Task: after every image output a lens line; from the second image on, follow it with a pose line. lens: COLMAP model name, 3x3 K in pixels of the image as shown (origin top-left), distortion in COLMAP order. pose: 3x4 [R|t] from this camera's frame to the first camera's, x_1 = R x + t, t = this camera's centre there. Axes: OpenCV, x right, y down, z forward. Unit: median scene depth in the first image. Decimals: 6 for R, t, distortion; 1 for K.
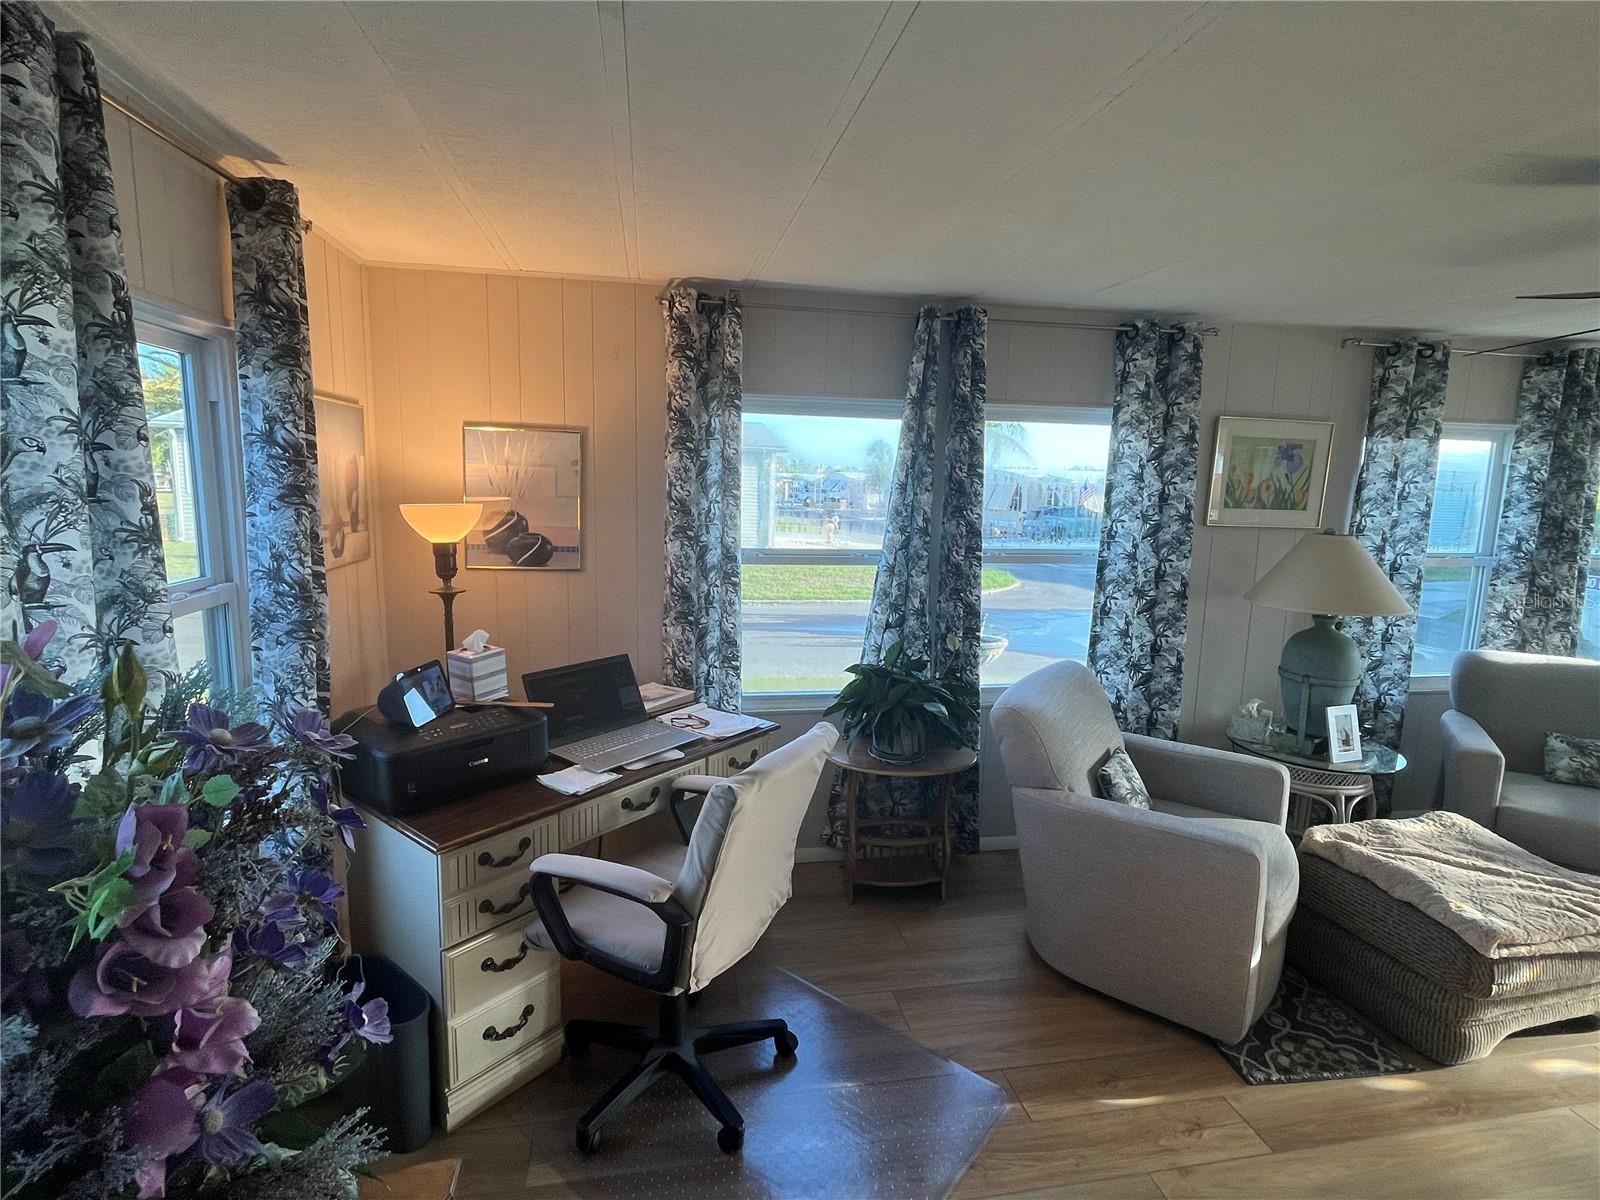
lens RADIAL K [[785.0, 0, 794.2], [0, 785.0, 595.6], [0, 0, 1]] dist [-0.002726, -0.000297]
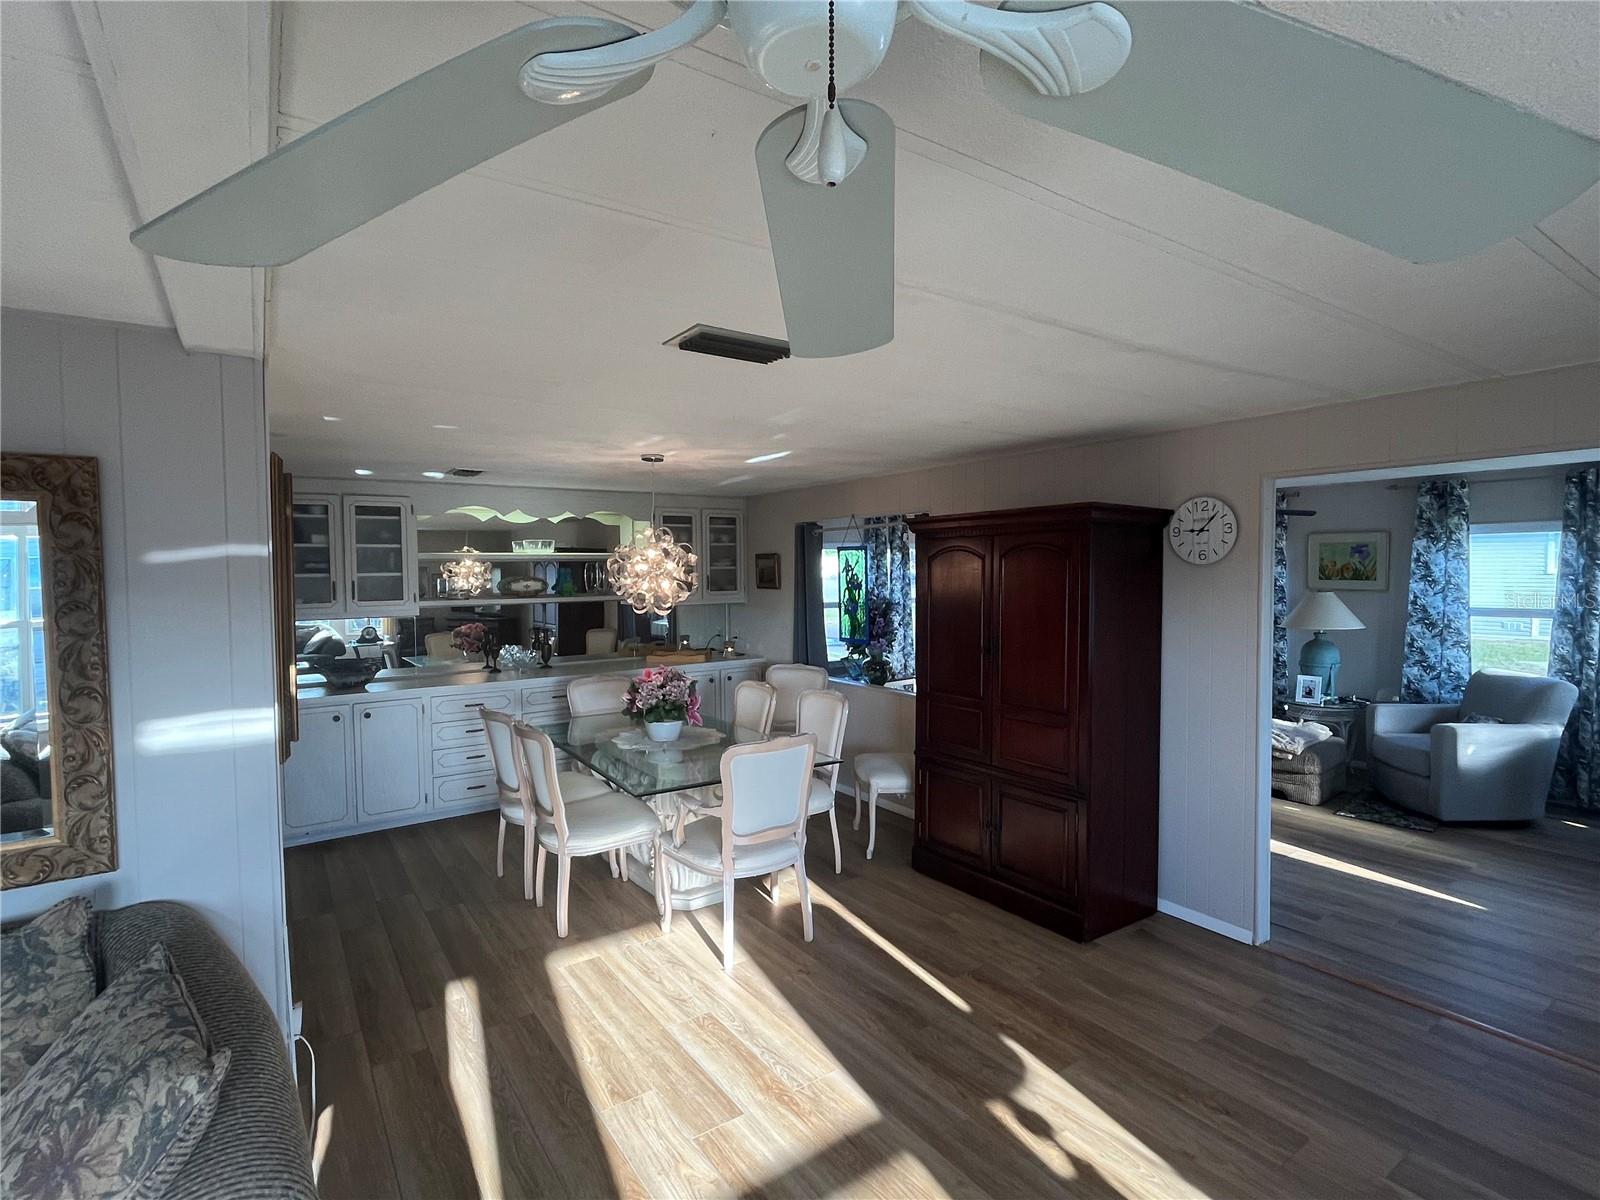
lens RADIAL K [[785.0, 0, 795.8], [0, 785.0, 597.3], [0, 0, 1]] dist [-0.002726, -0.000297]
pose [[0.408874, 0.007161, -0.912563, 1.963169], [-0.111686, 0.992845, -0.042249, 0.170361], [0.905731, 0.119195, 0.406748, -1.026763]]
